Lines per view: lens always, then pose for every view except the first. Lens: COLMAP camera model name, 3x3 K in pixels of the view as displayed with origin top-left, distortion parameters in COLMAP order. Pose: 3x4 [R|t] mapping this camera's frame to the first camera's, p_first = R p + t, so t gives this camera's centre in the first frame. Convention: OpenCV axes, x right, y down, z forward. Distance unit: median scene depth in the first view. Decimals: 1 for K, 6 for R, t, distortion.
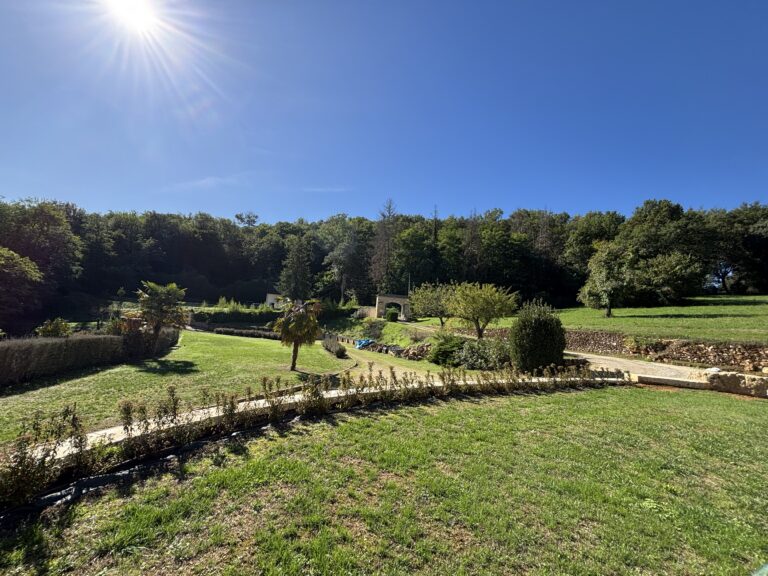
lens RADIAL K [[312.0, 0, 380.6], [0, 312.0, 290.1], [0, 0, 1]] dist [-0.004288, 0.000042]
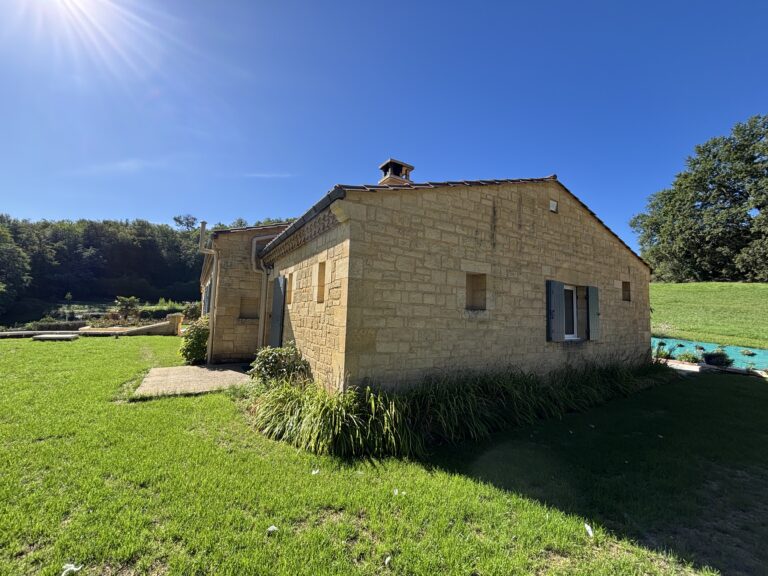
lens RADIAL K [[312.0, 0, 389.0], [0, 312.0, 284.9], [0, 0, 1]] dist [-0.004288, 0.000042]
pose [[0.987434, -0.031761, 0.154807, 0.144281], [0.029306, 0.999406, 0.018116, -0.017512], [-0.155291, -0.013351, 0.987779, -0.270549]]
